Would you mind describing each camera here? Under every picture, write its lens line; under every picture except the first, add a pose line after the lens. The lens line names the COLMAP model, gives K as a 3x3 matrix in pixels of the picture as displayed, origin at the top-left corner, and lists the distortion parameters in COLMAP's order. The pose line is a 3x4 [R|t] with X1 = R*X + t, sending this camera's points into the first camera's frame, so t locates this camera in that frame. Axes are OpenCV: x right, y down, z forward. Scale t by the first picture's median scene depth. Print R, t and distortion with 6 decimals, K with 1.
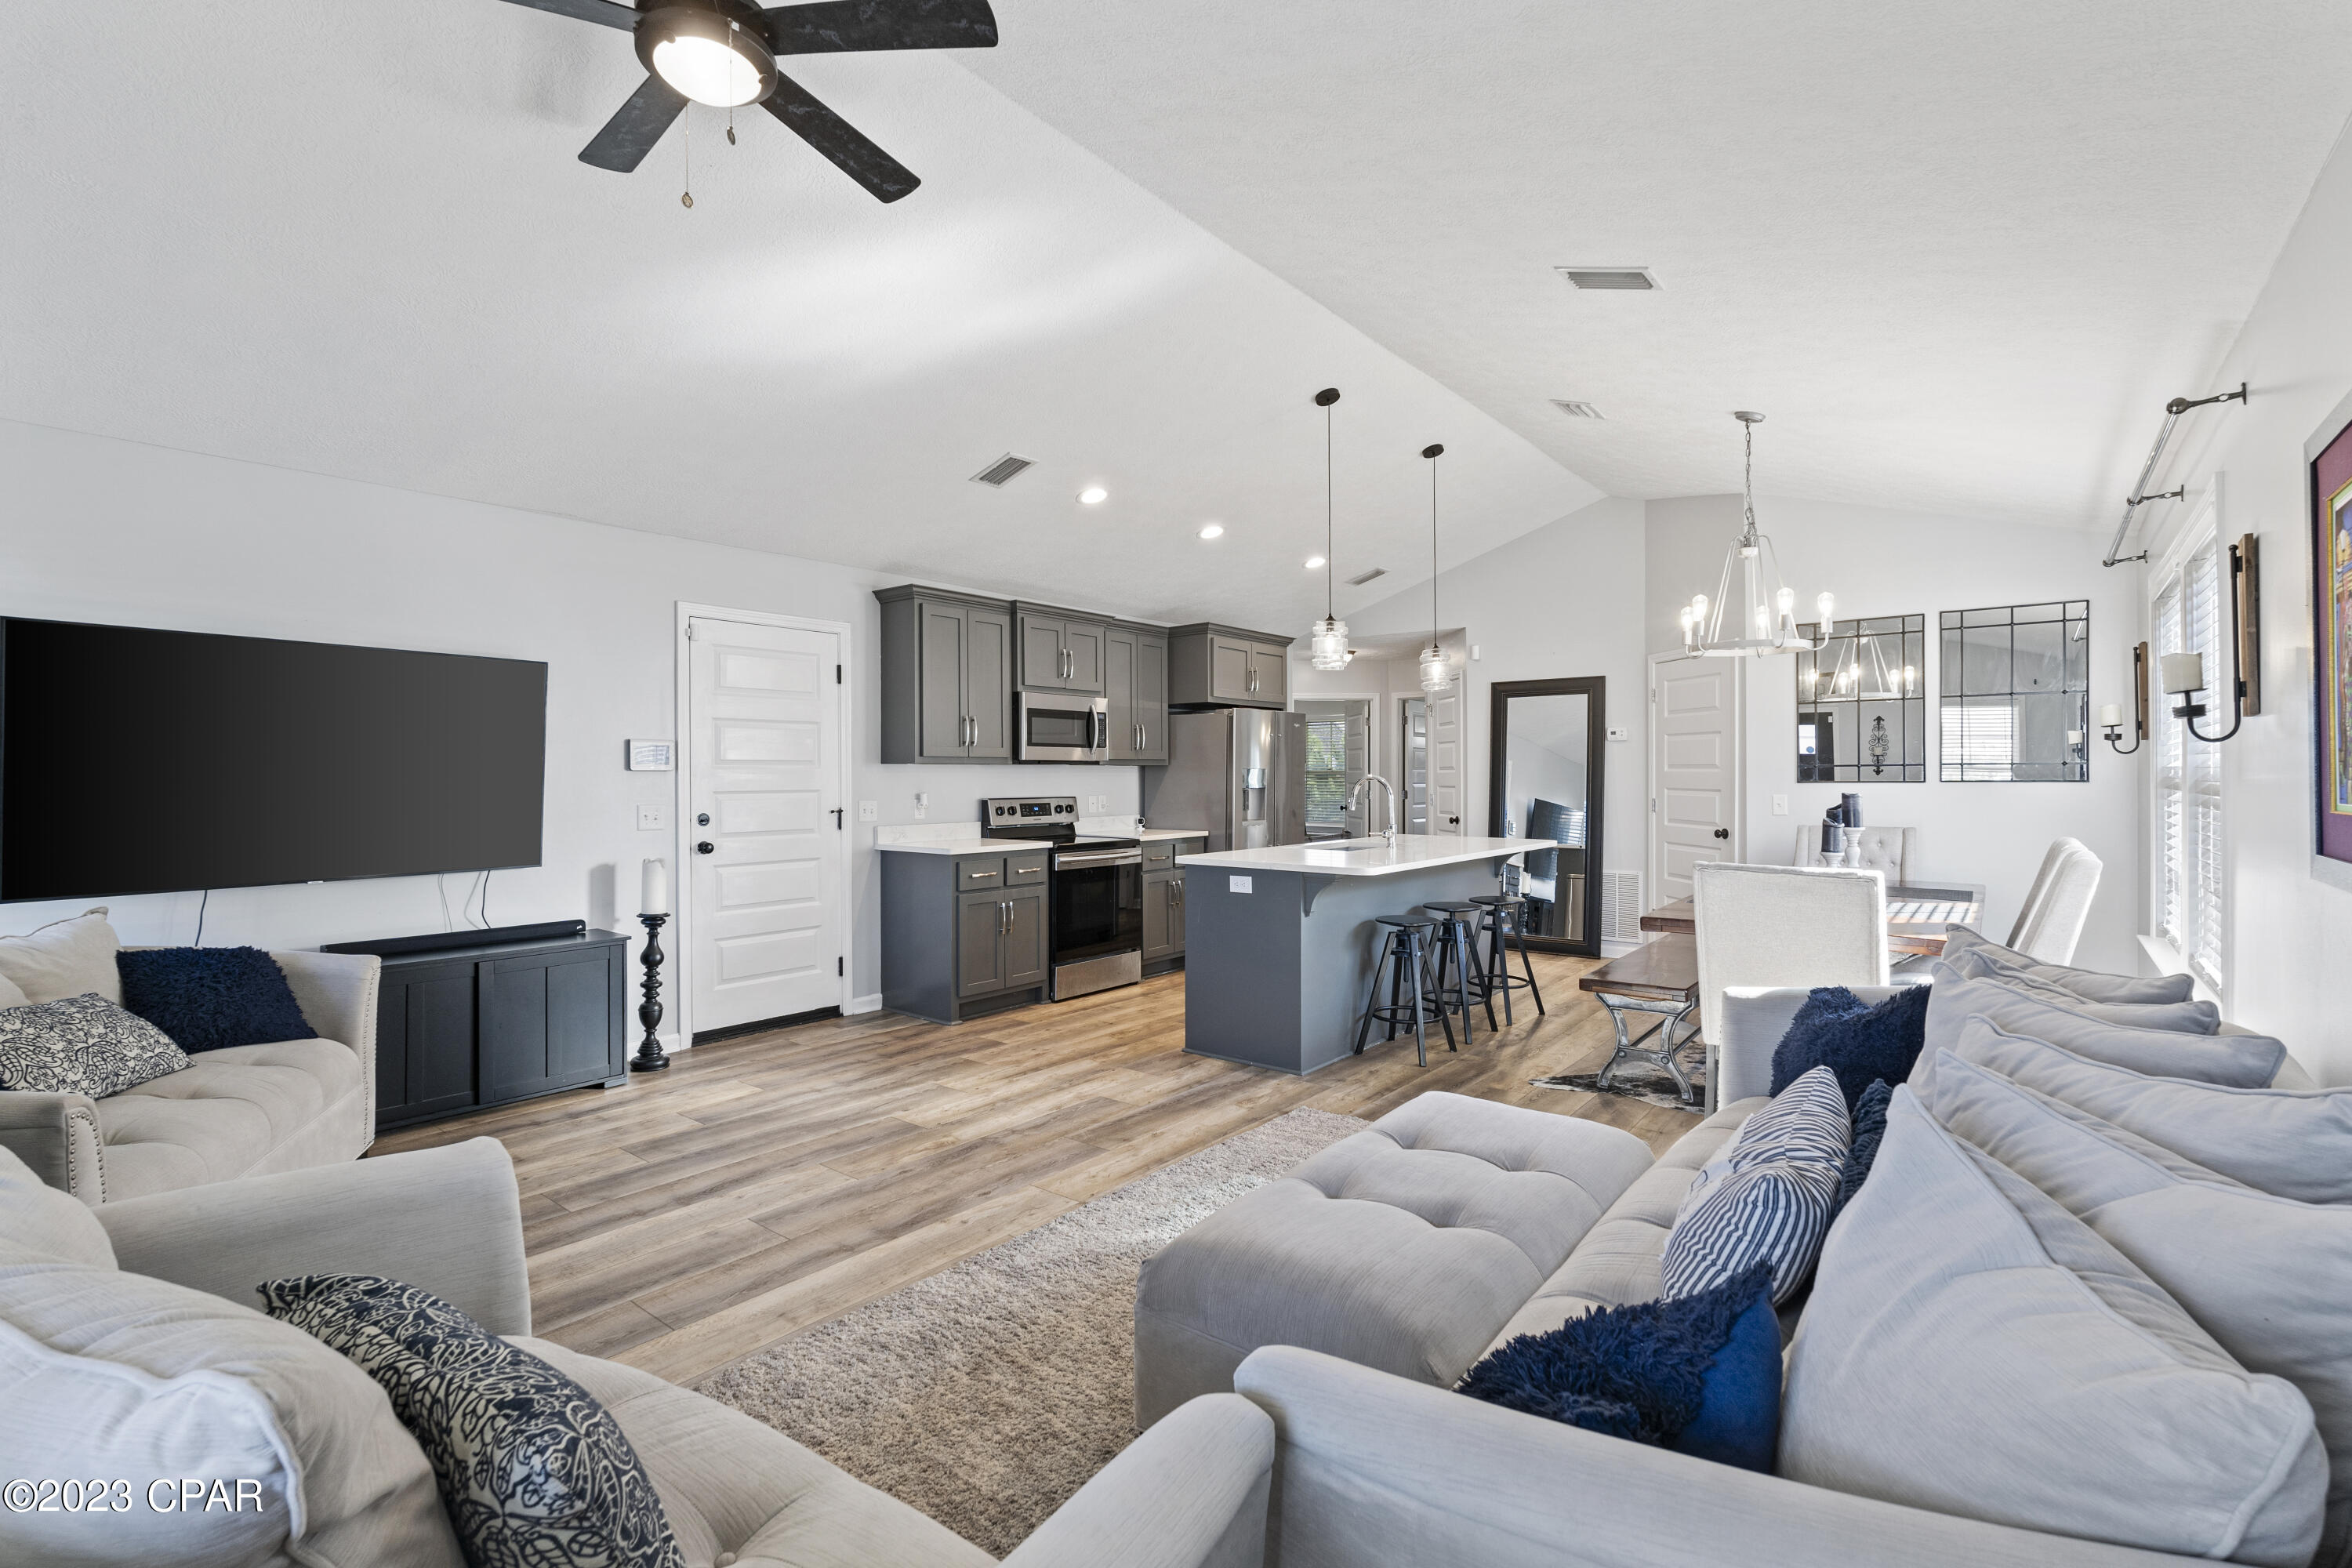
lens RADIAL K [[1045.4, 0, 1174.5], [0, 1045.4, 765.3], [0, 0, 1]] dist [-0.001402, -0.000520]
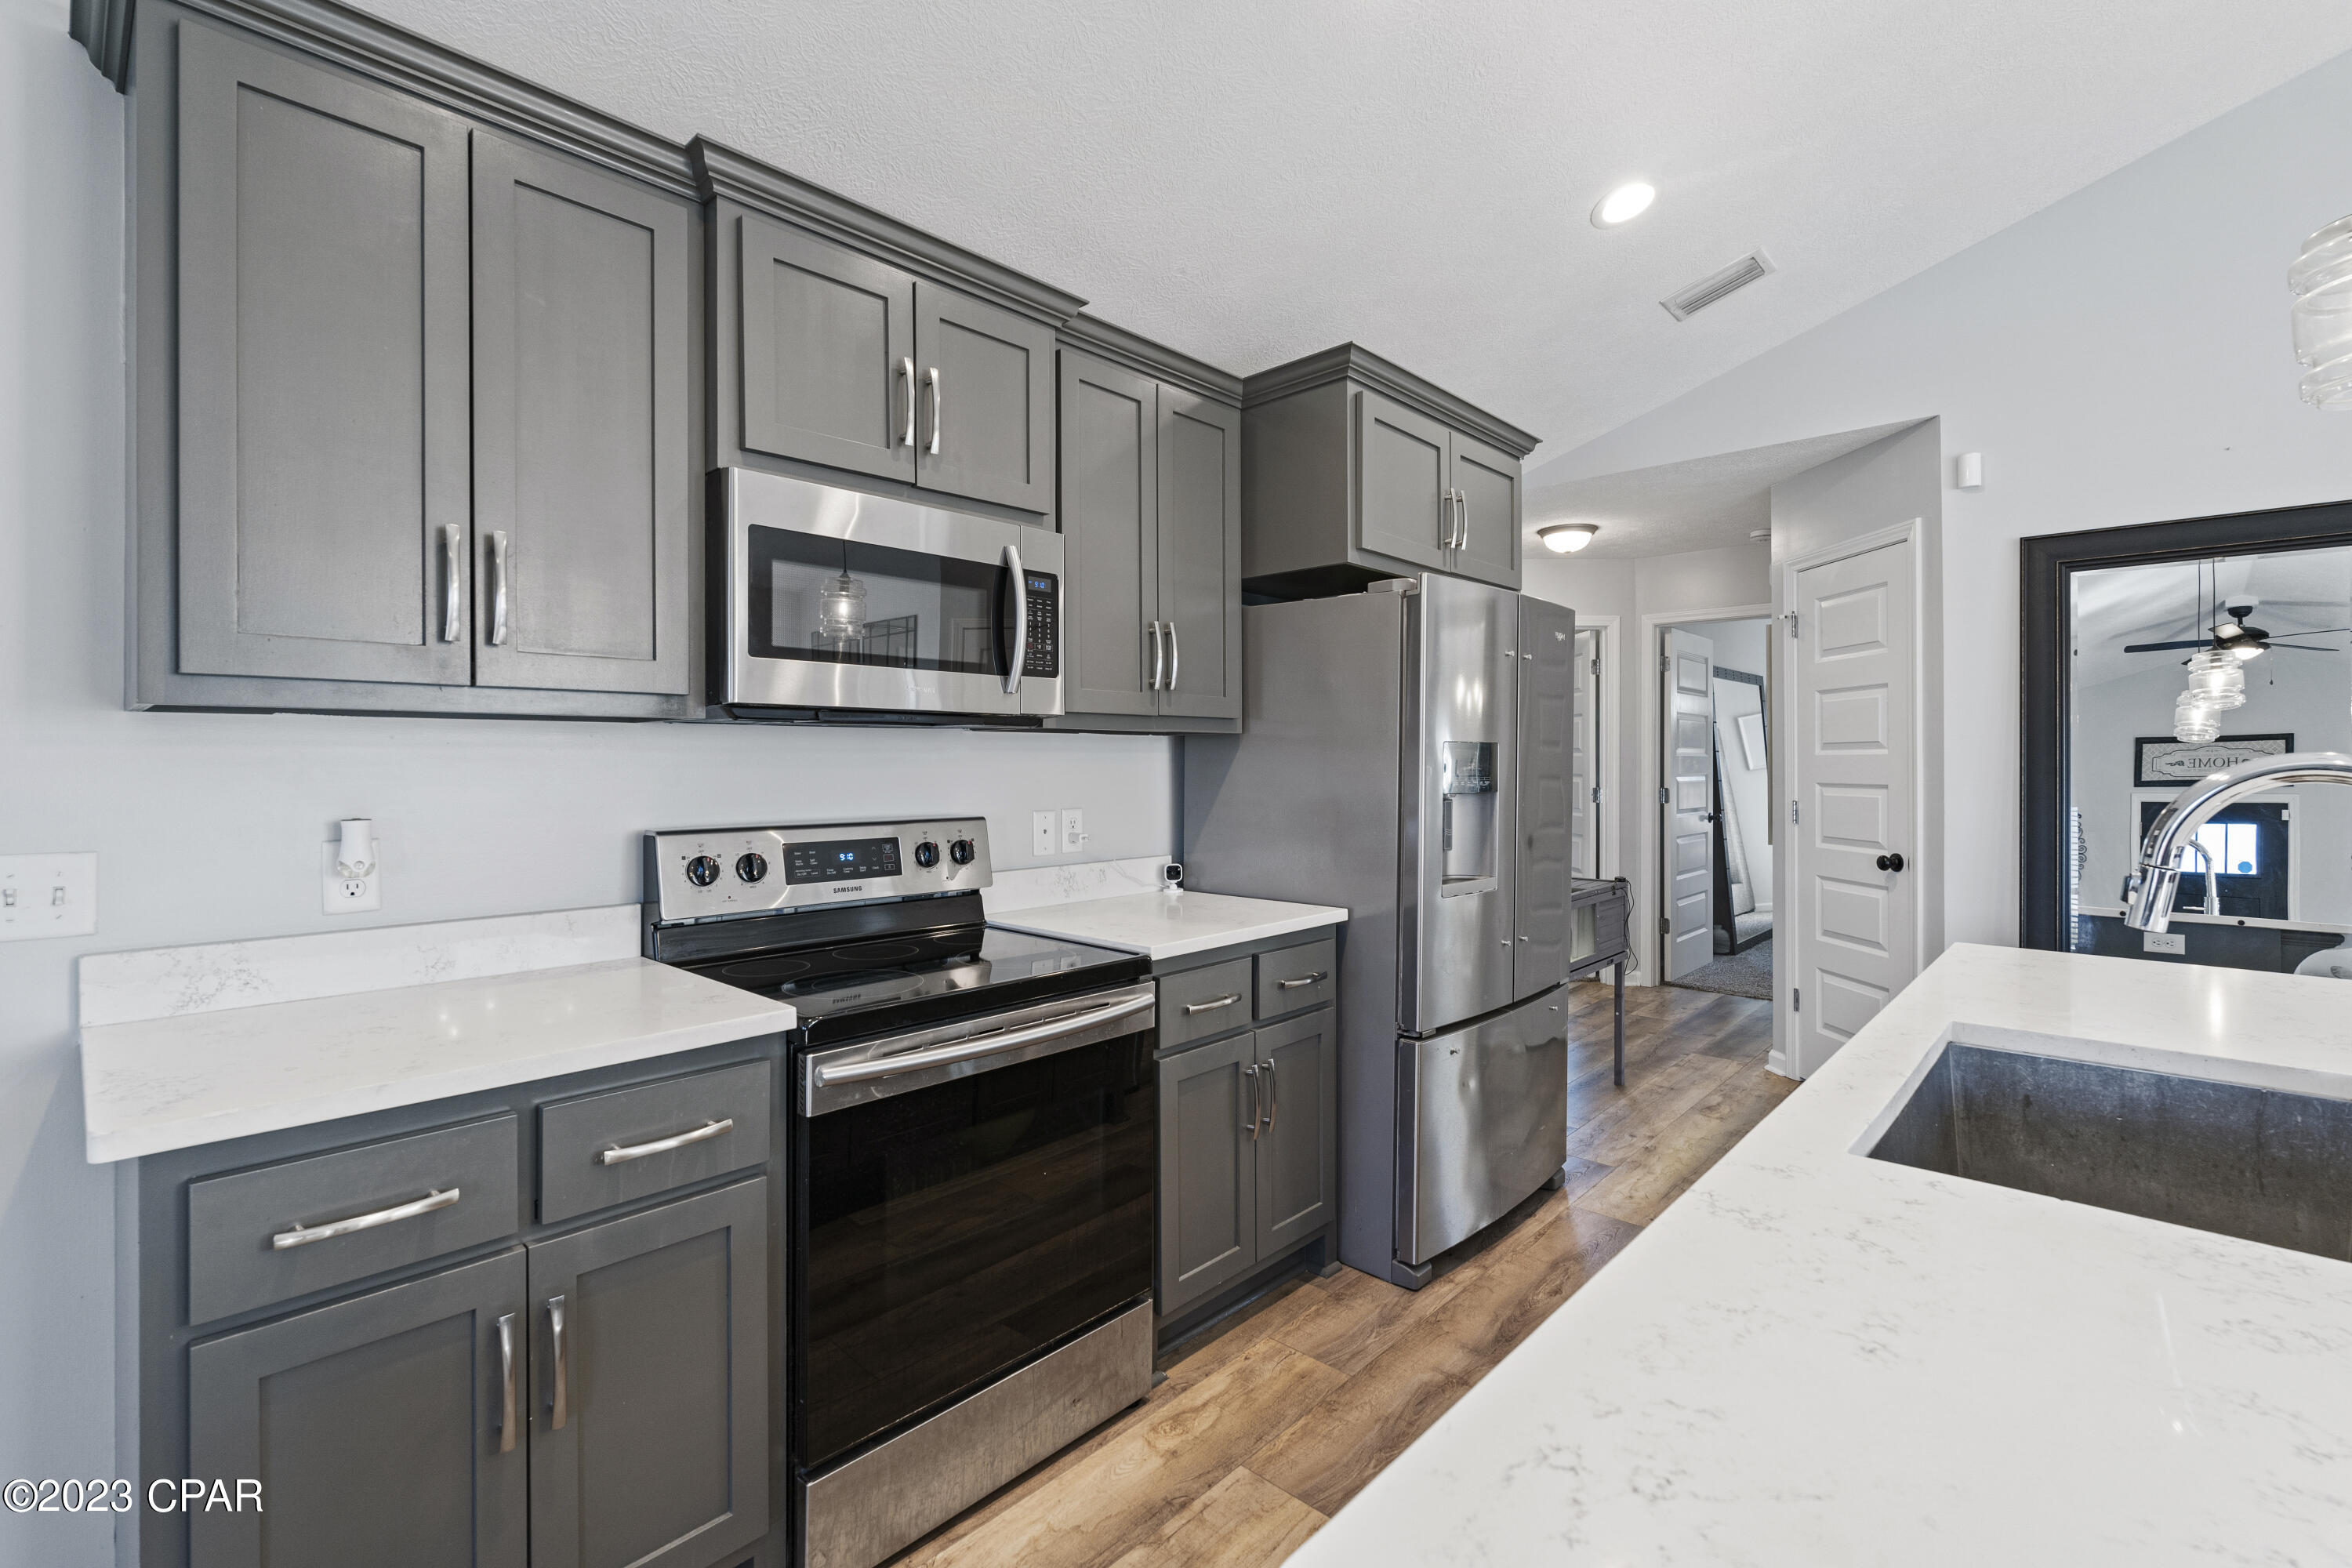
lens RADIAL K [[1052.3, 0, 1187.8], [0, 1052.3, 764.8], [0, 0, 1]] dist [-0.002330, -0.000197]
pose [[0.998017, 0.002032, -0.062914, -0.001286], [-0.001219, 0.999915, 0.012967, 0.007414], [0.062935, -0.012864, 0.997935, 0.679857]]
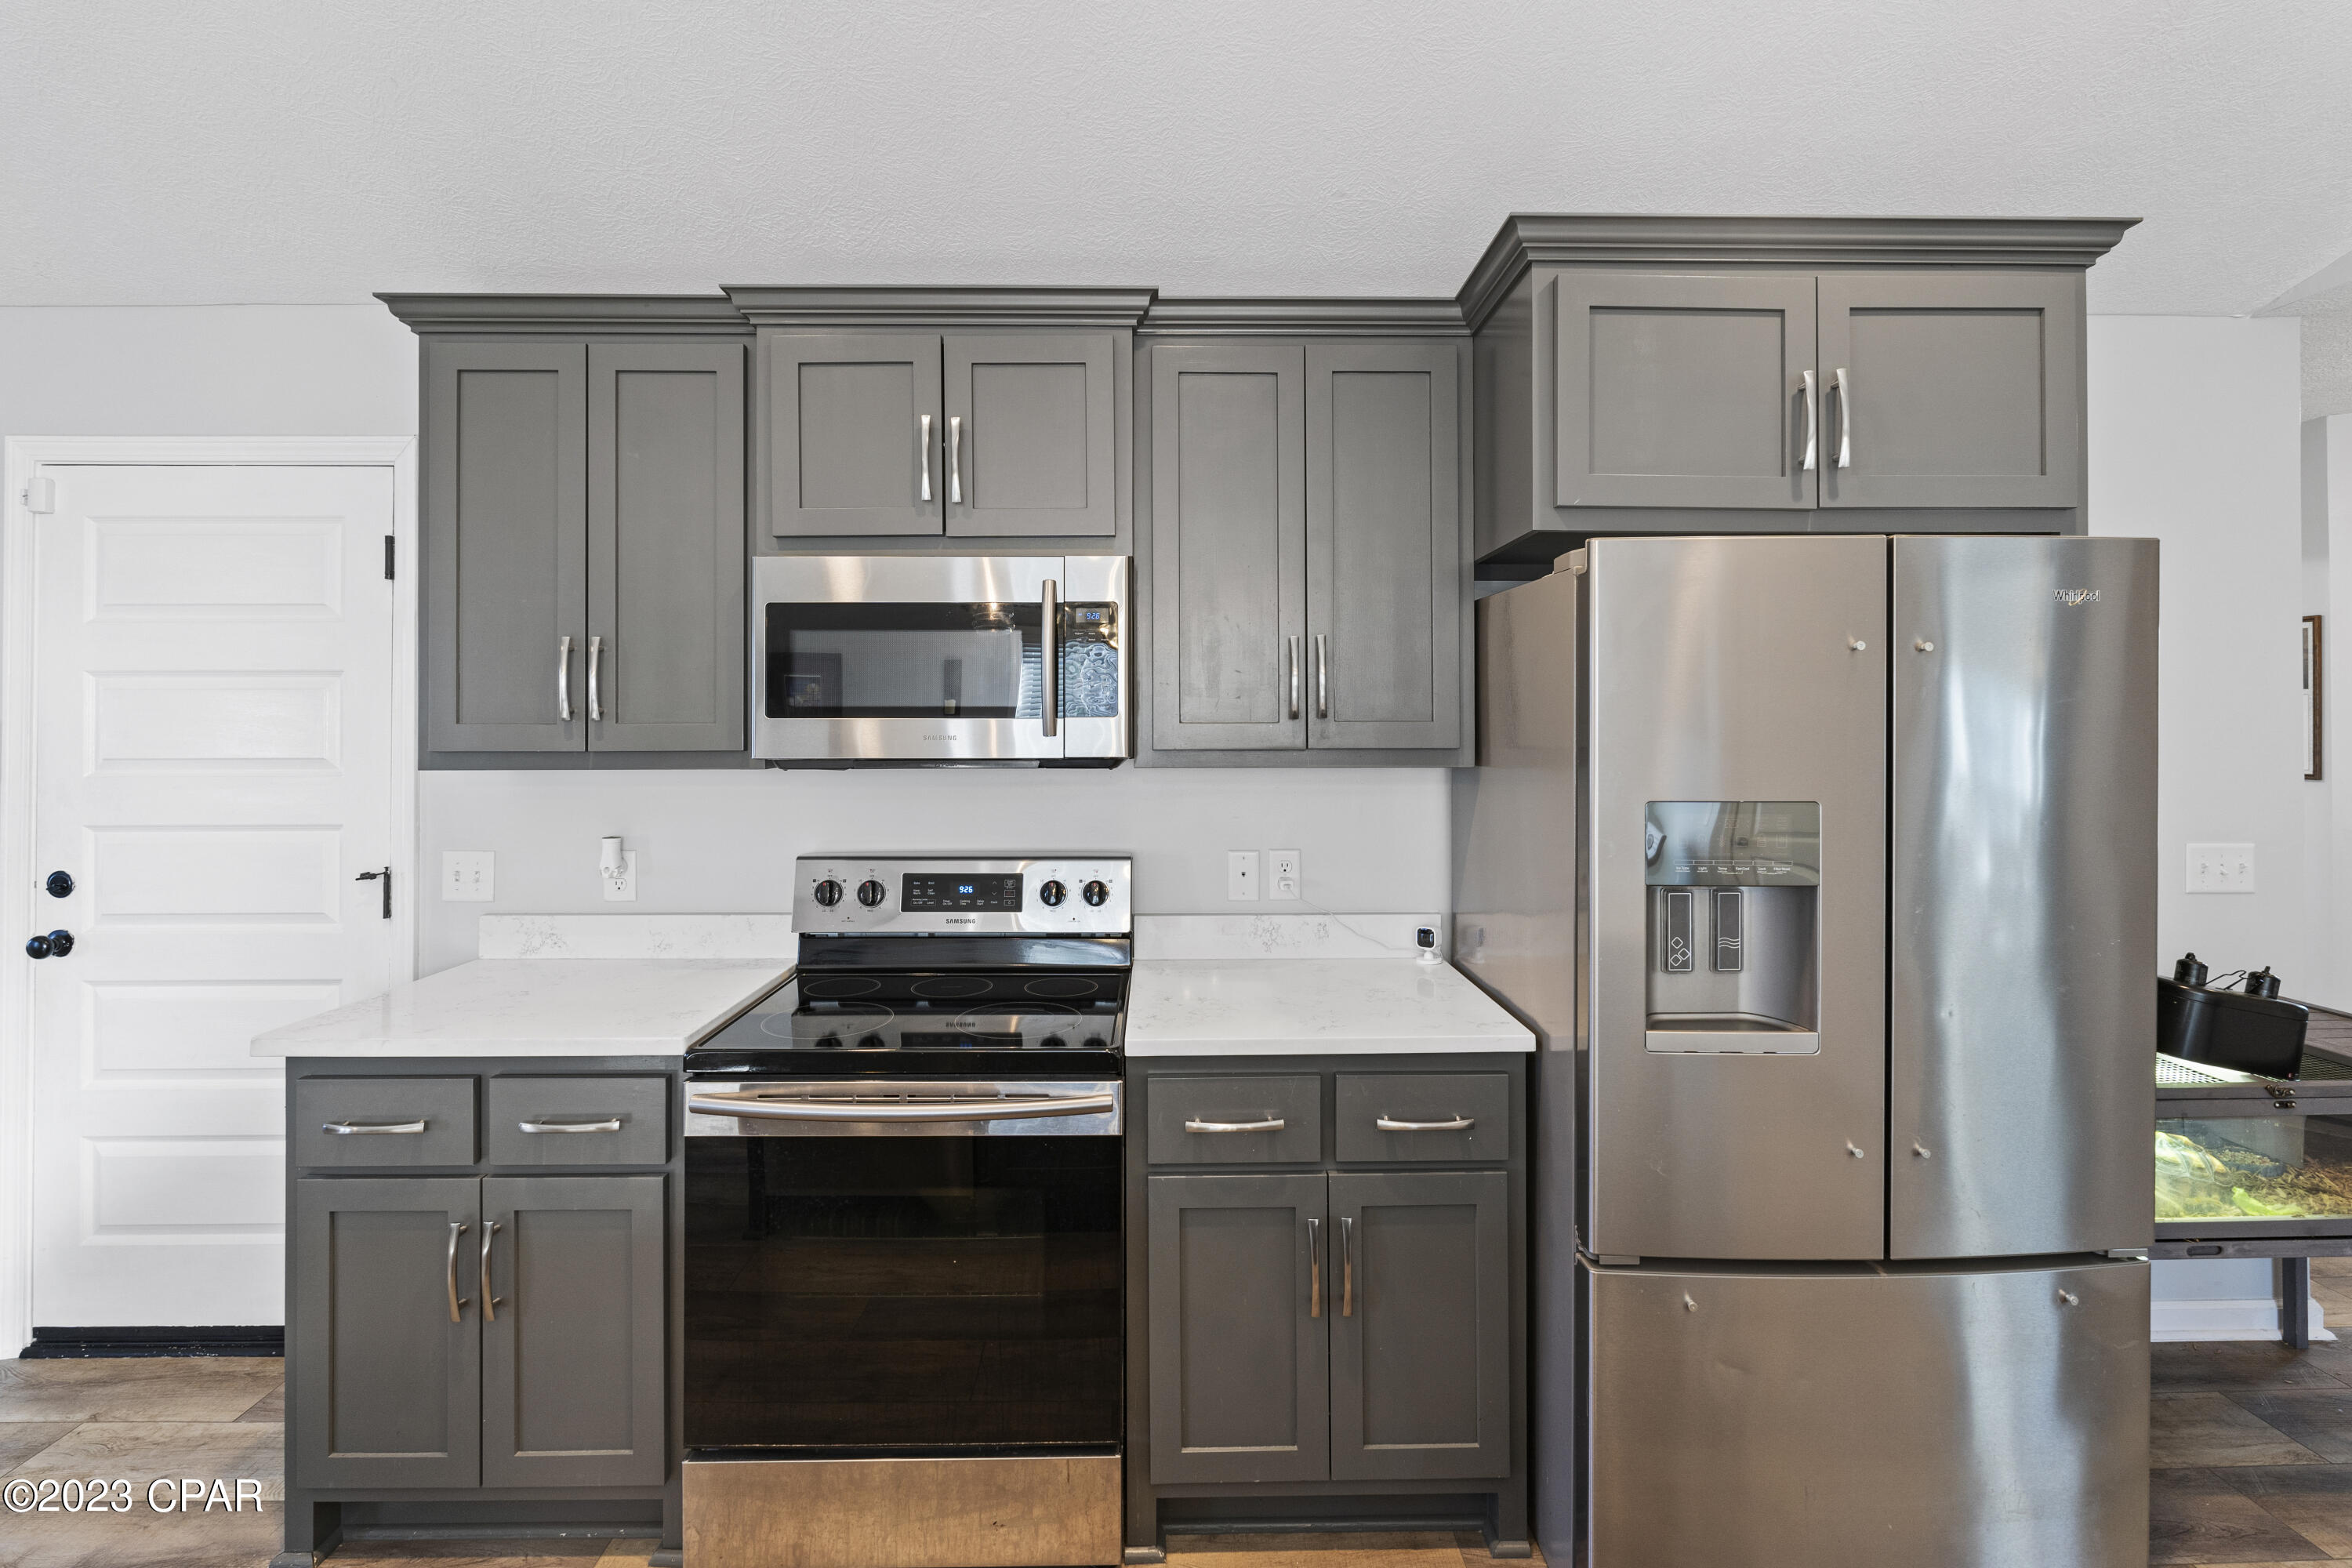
lens RADIAL K [[1068.6, 0, 1165.1], [0, 1068.6, 719.5], [0, 0, 1]] dist [-0.002306, -0.000302]
pose [[0.640214, -0.001387, -0.768196, 0.191933], [0.005899, 0.999978, 0.003111, -0.017037], [0.768174, -0.006524, 0.640208, 0.834500]]
